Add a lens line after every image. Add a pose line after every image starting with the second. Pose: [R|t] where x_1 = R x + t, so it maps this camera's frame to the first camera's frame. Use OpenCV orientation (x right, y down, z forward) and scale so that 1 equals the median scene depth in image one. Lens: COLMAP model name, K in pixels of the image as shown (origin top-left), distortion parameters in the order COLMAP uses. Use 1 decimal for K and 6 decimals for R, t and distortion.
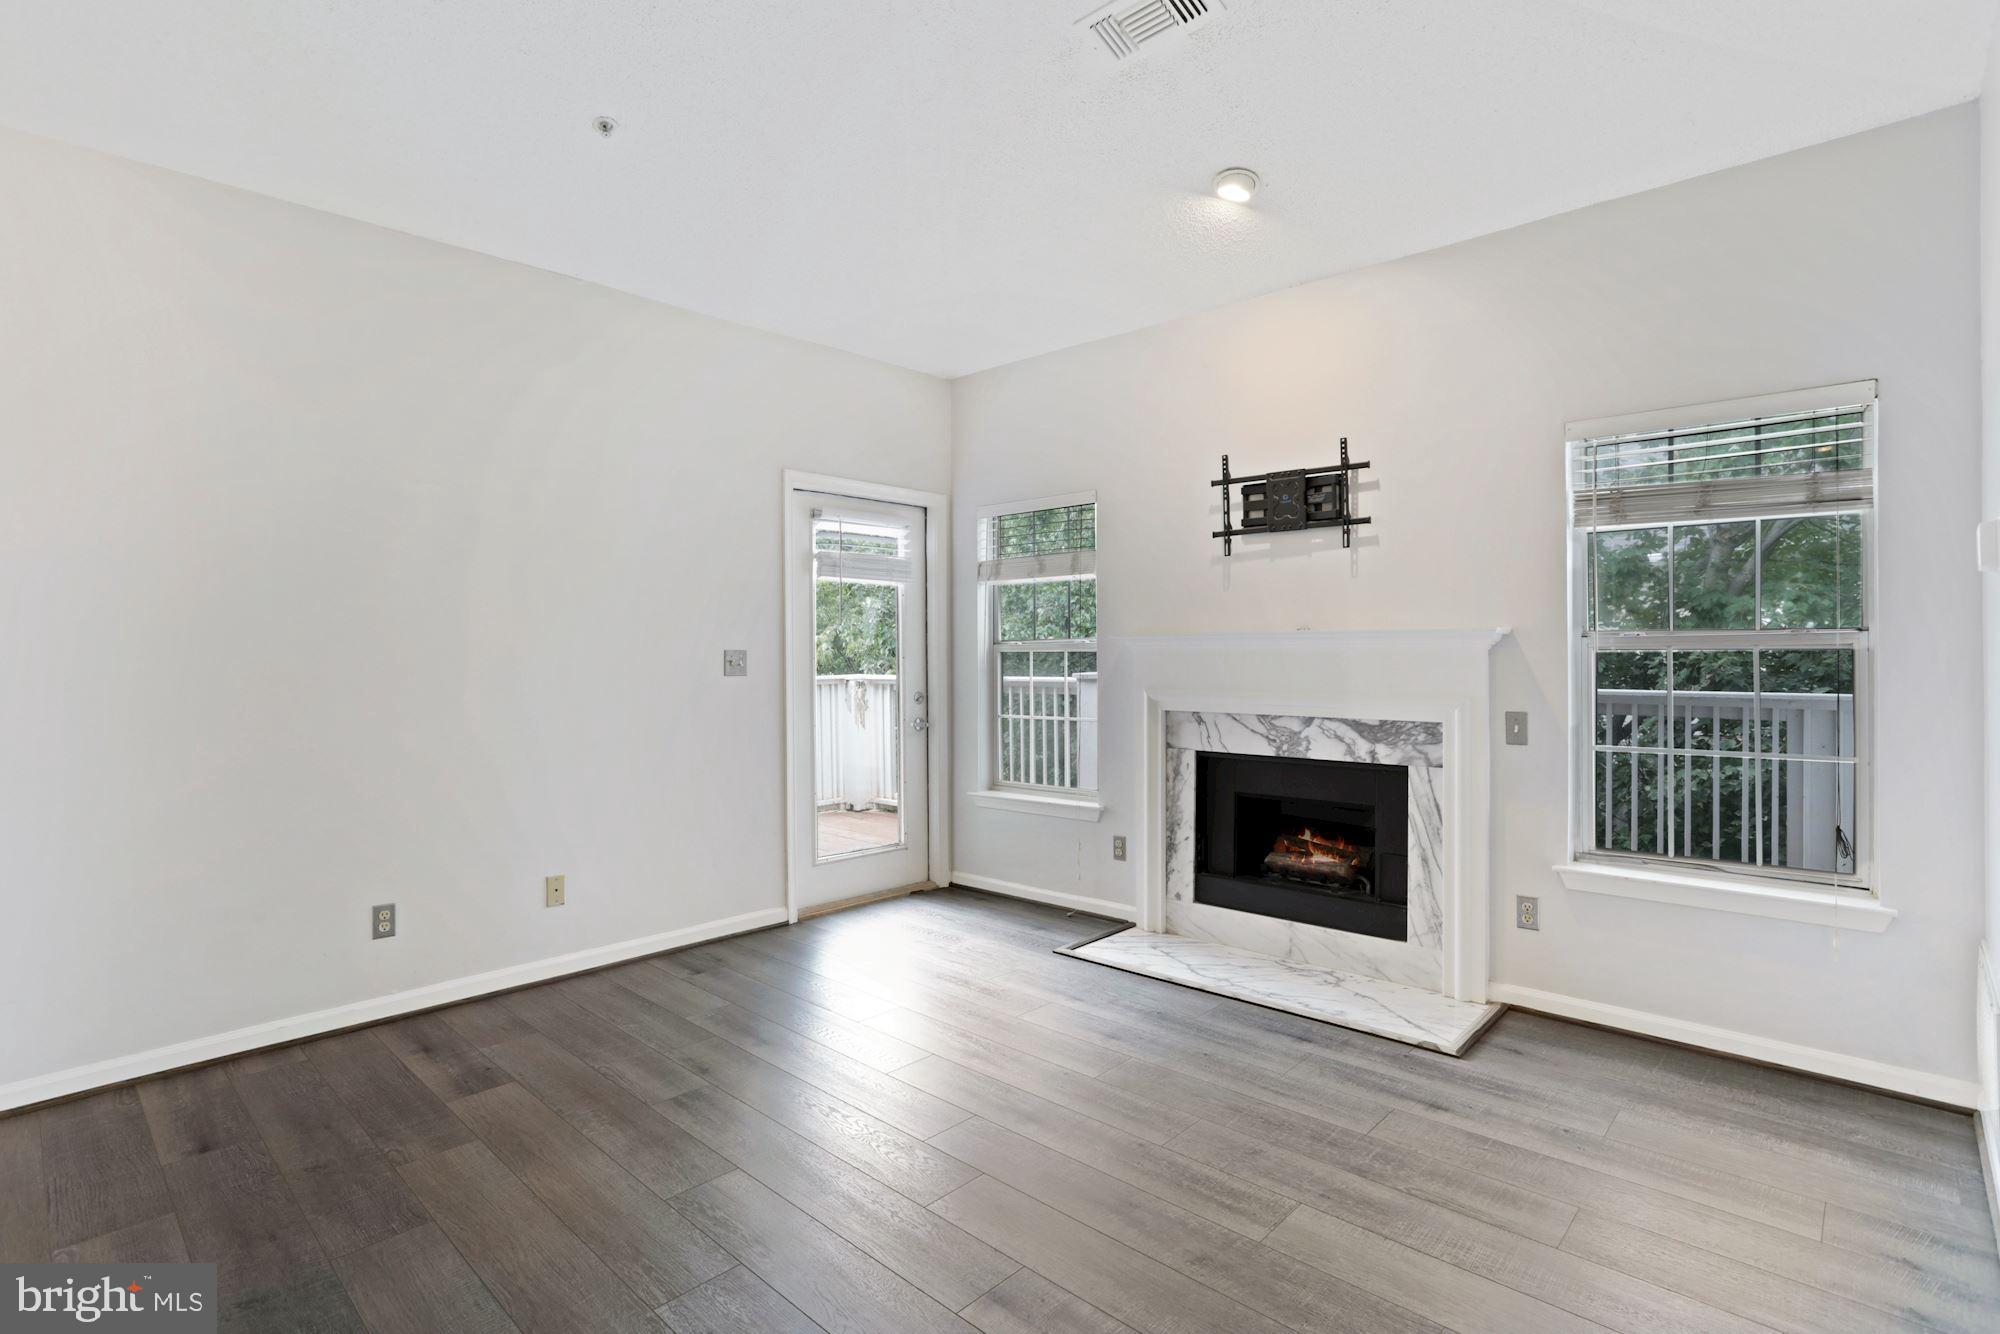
lens RADIAL K [[968.2, 0, 1005.3], [0, 968.2, 667.3], [0, 0, 1]] dist [-0.050984, 0.027406]
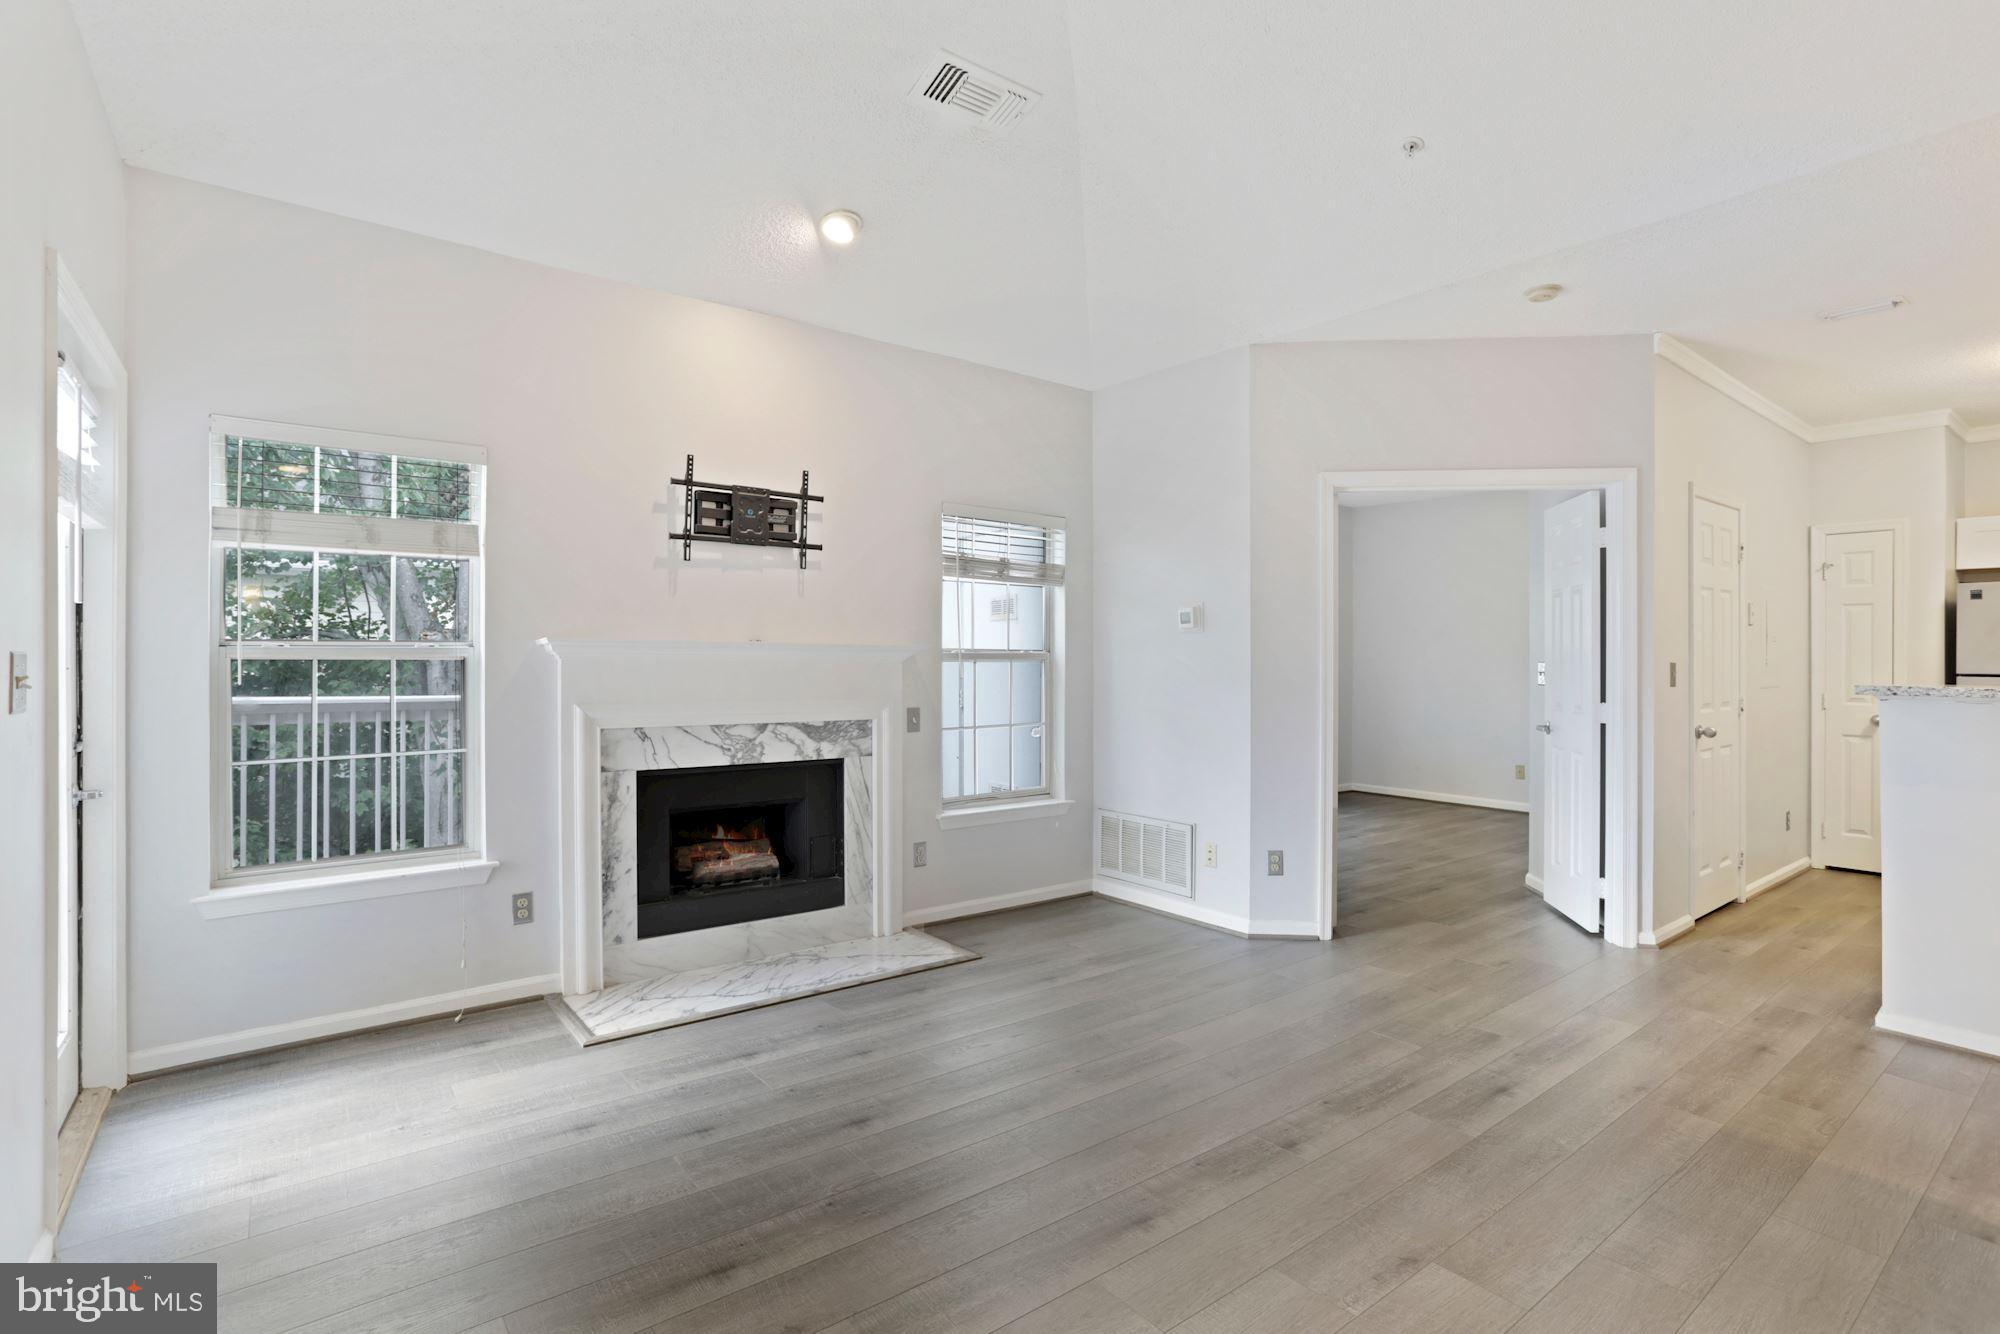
lens RADIAL K [[968.2, 0, 984.5], [0, 968.2, 660.5], [0, 0, 1]] dist [-0.050984, 0.027406]
pose [[0.174016, 0.002374, 0.984740, -0.710362], [0.007335, 0.999966, -0.003707, -0.012248], [-0.984716, 0.007868, 0.173992, 0.594357]]
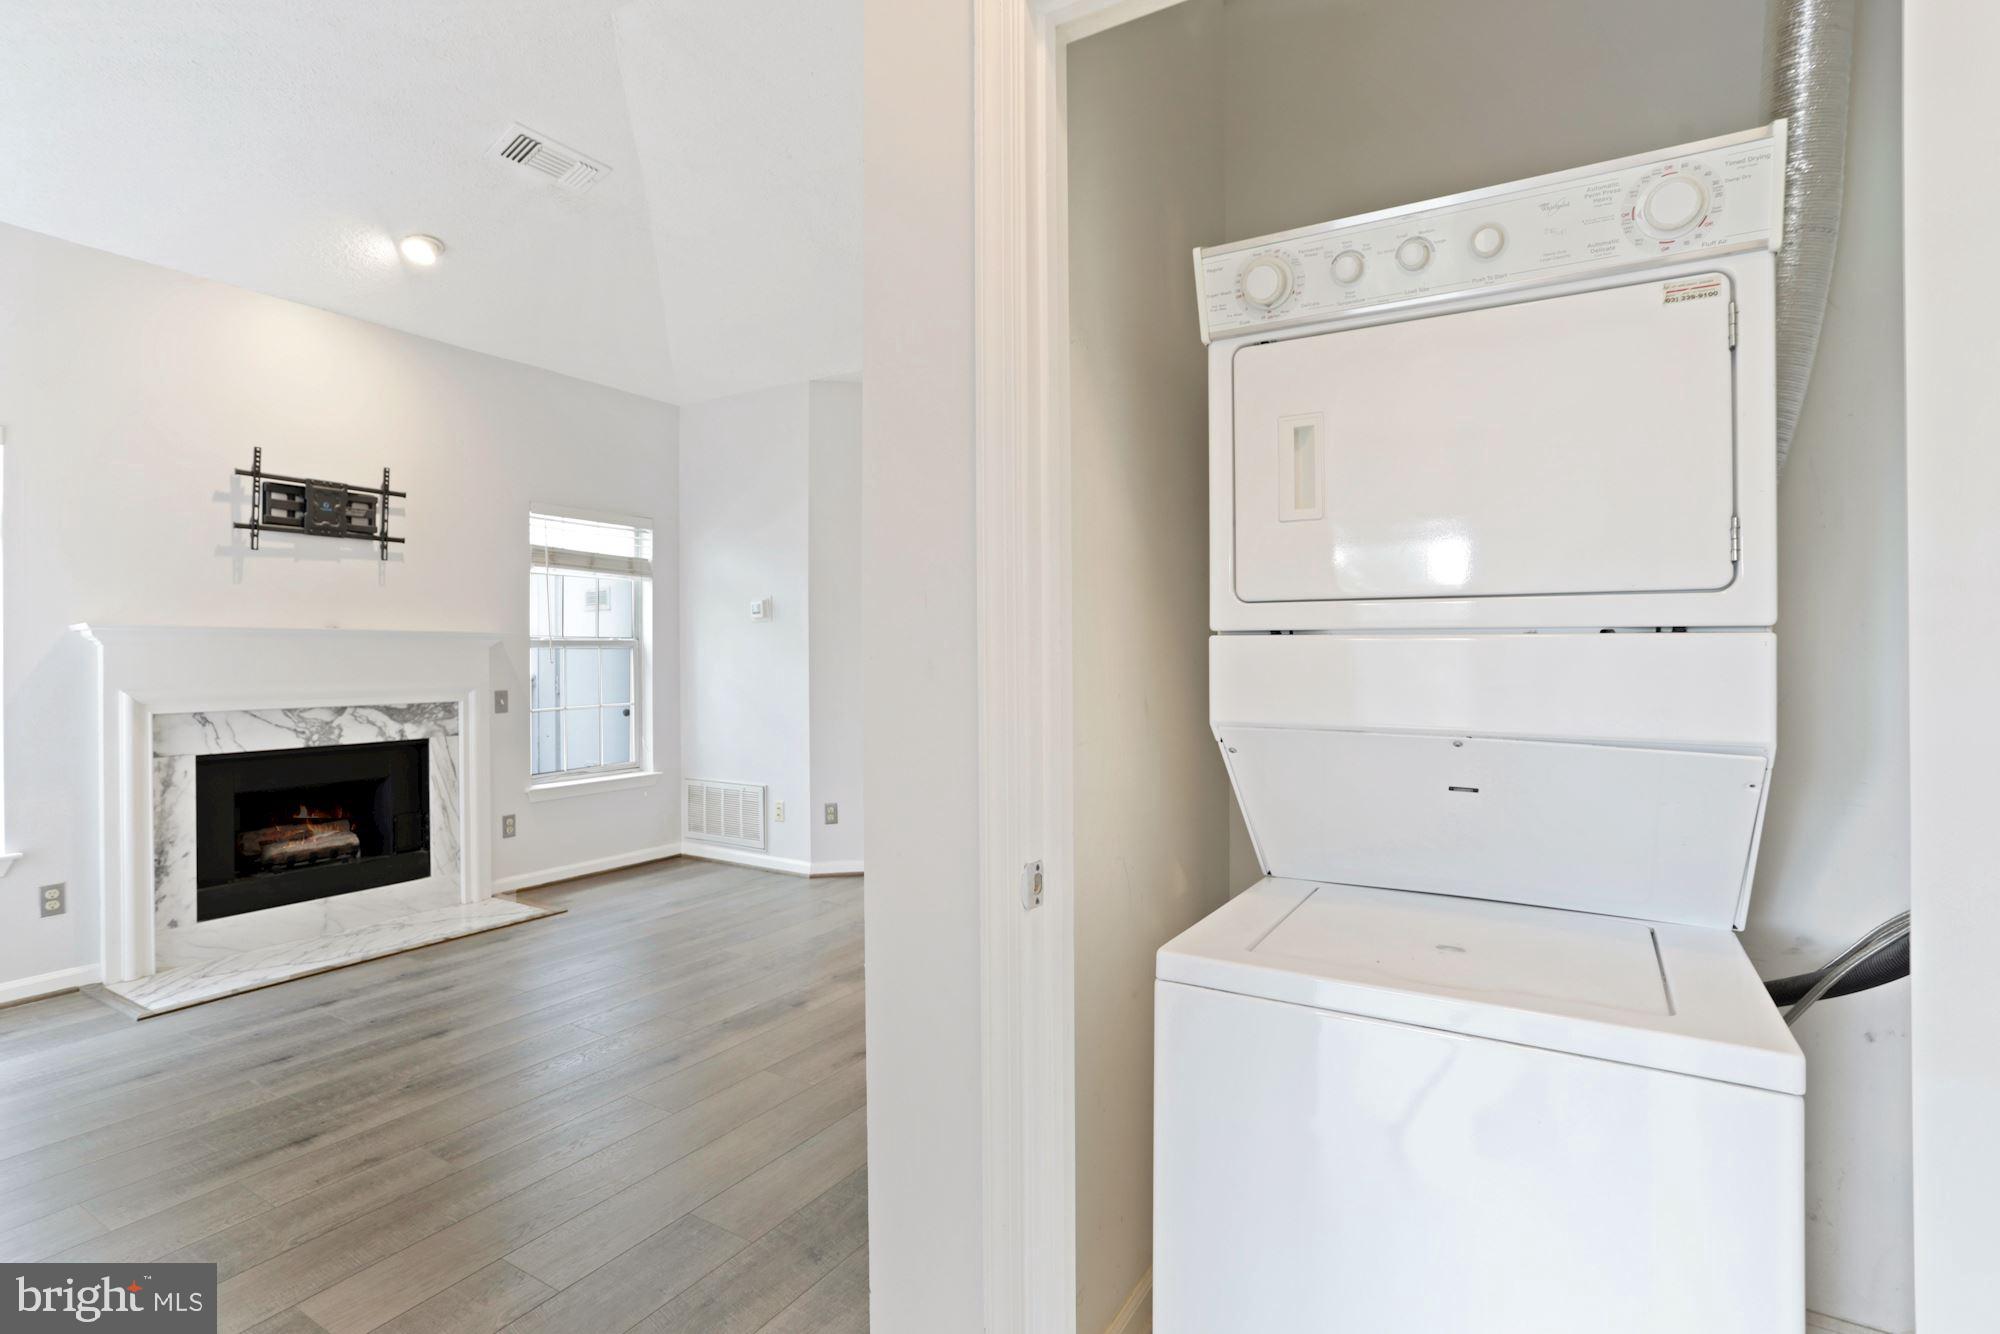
lens RADIAL K [[968.2, 0, 992.7], [0, 968.2, 652.5], [0, 0, 1]] dist [-0.050984, 0.027406]
pose [[-0.199994, 0.003502, 0.979791, -0.938196], [0.013671, 0.999906, -0.000783, 0.000049], [-0.979702, 0.013238, -0.200023, 0.498882]]
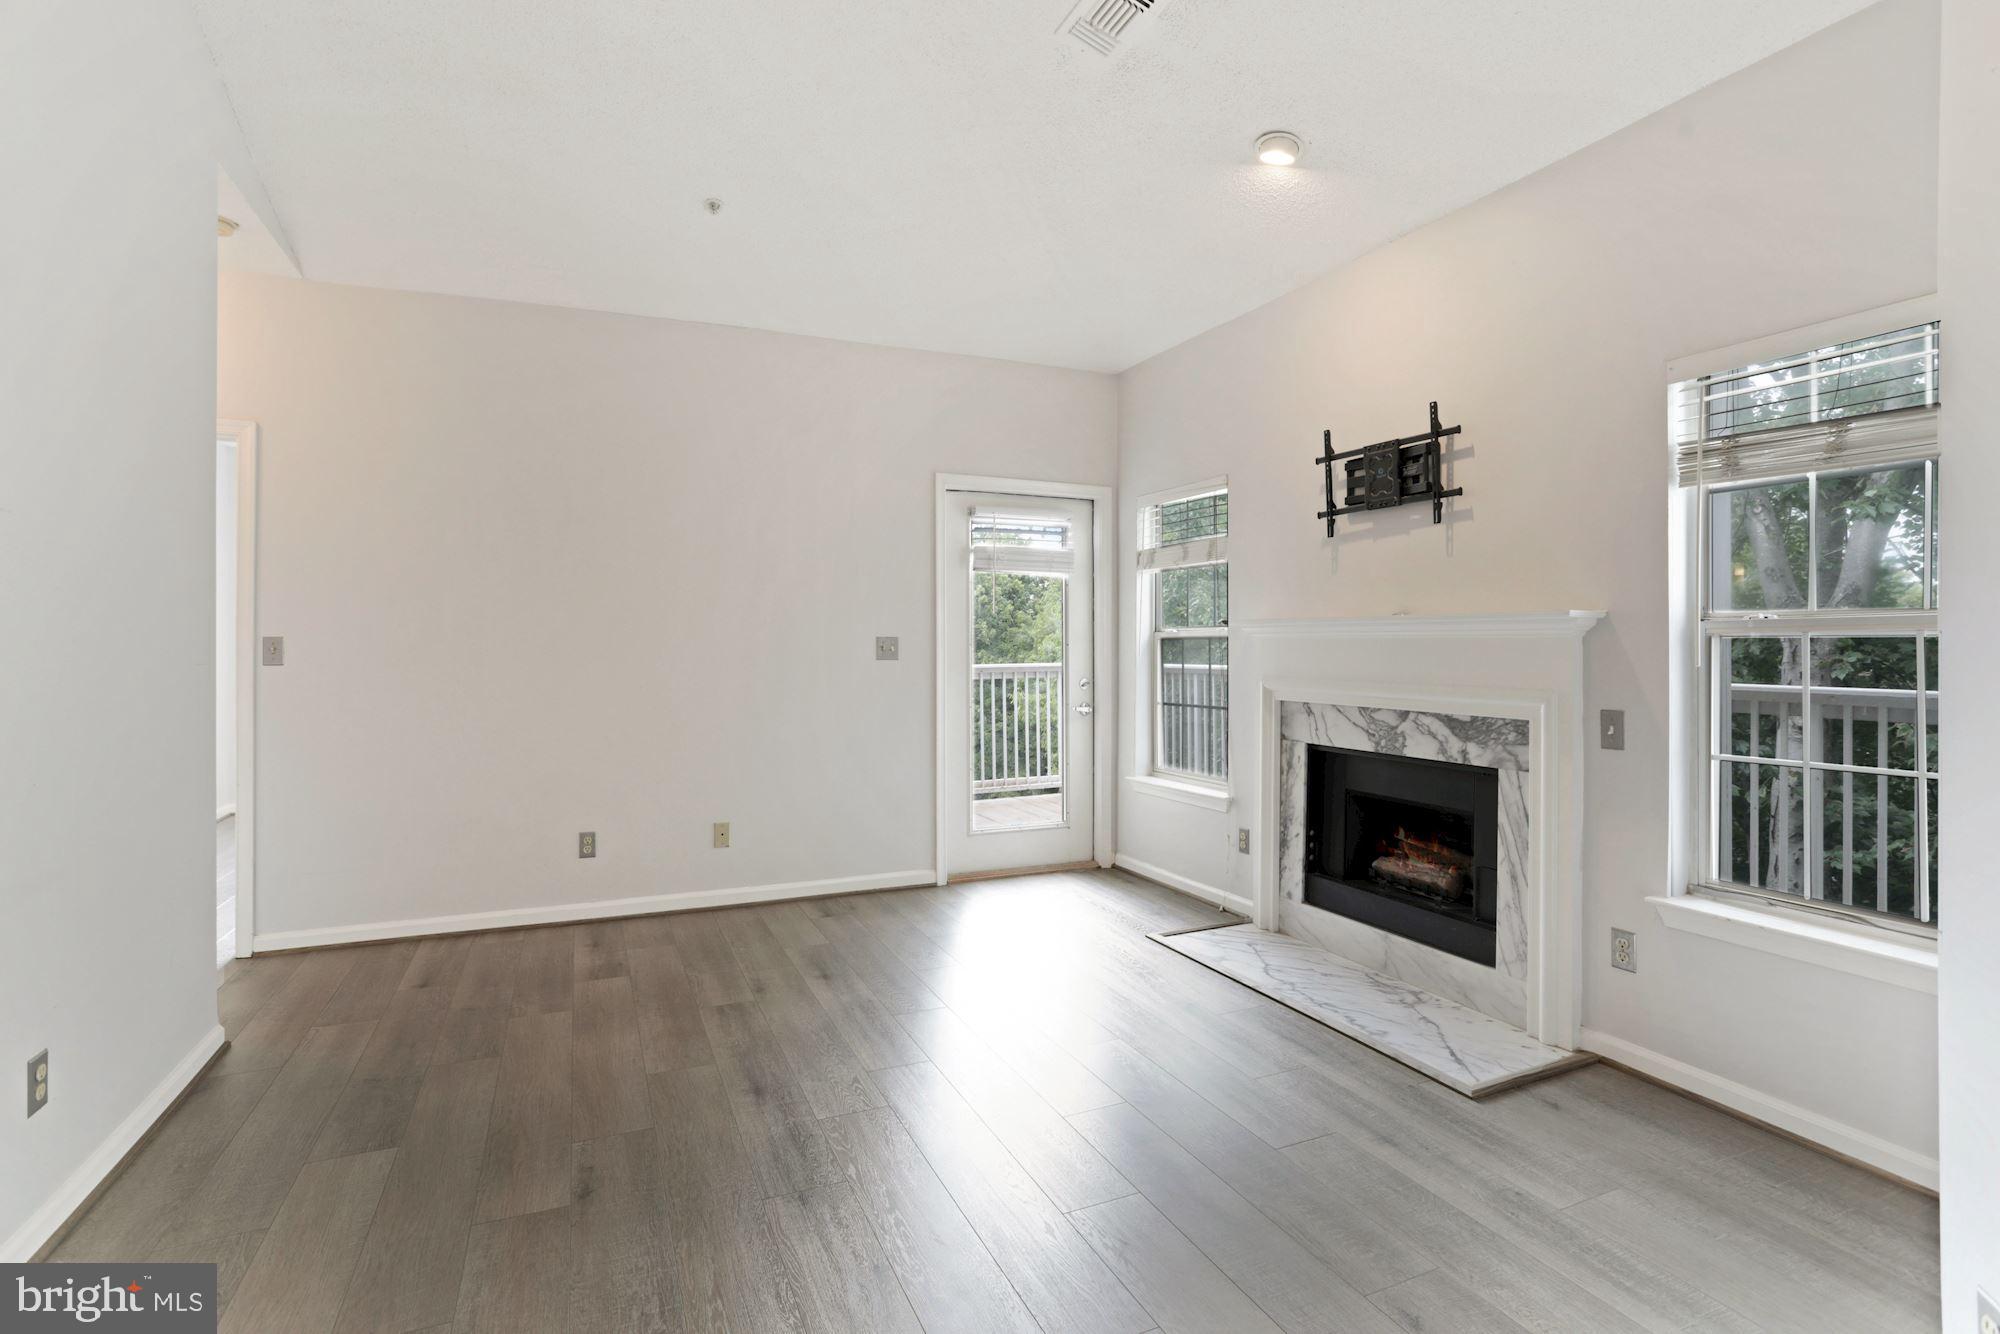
lens RADIAL K [[968.2, 0, 1004.5], [0, 968.2, 656.0], [0, 0, 1]] dist [-0.050984, 0.027406]
pose [[0.920364, 0.008988, -0.390959, 0.331737], [-0.009380, 0.999956, 0.000907, 0.002692], [0.390950, 0.002833, 0.920408, 0.016037]]
